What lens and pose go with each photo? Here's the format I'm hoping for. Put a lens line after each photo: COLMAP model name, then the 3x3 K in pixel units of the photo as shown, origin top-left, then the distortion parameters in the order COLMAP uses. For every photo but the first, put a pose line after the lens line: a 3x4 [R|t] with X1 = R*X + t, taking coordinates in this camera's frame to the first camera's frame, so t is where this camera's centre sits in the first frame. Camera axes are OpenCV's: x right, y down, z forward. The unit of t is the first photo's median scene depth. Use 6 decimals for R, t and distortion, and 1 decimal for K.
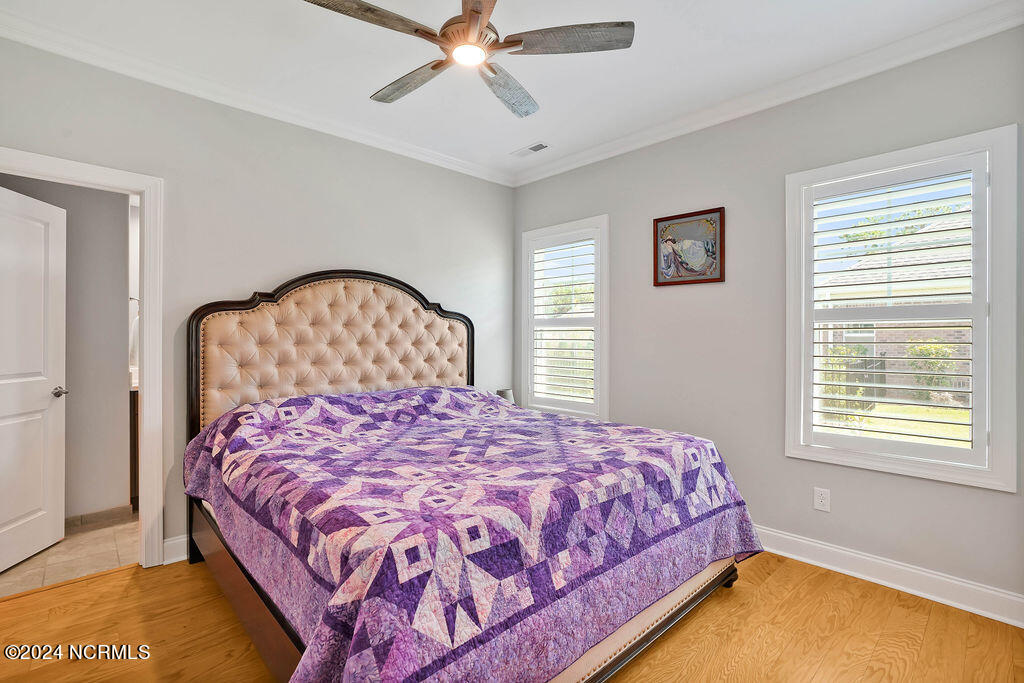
lens RADIAL K [[500.7, 0, 512.0], [0, 500.7, 341.5], [0, 0, 1]] dist [-0.065424, 0.032566]
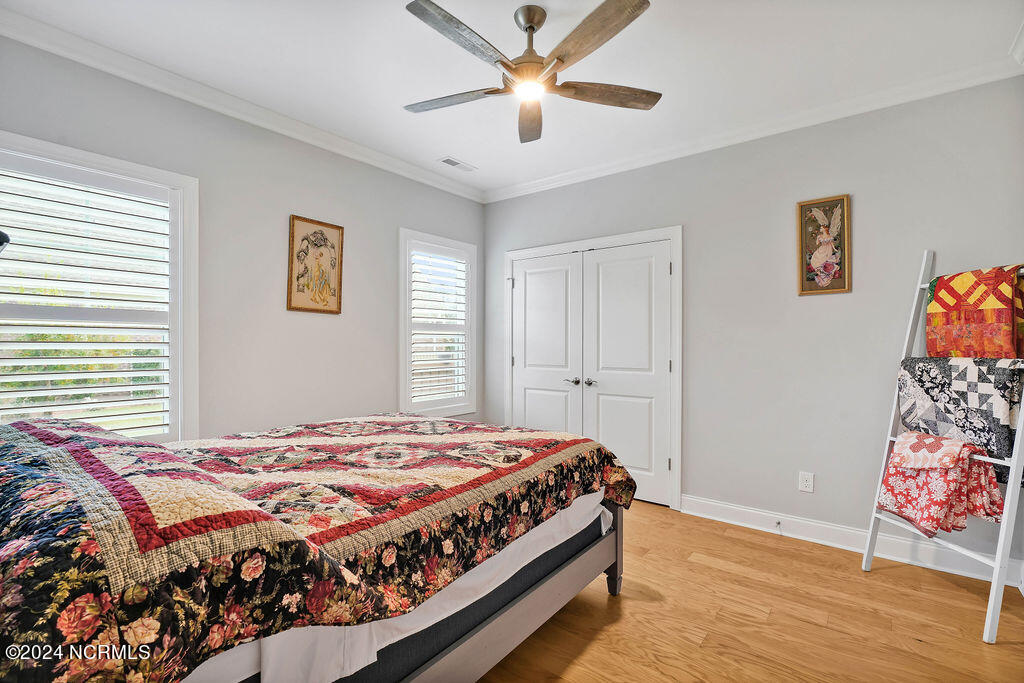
lens RADIAL K [[478.1, 0, 524.8], [0, 478.1, 328.9], [0, 0, 1]] dist [-0.033244, 0.000521]
pose [[-0.176374, 0.029677, 0.983876, -0.858033], [0.000955, 0.999550, -0.029979, -0.002823], [-0.984323, -0.004348, -0.176323, 0.907413]]
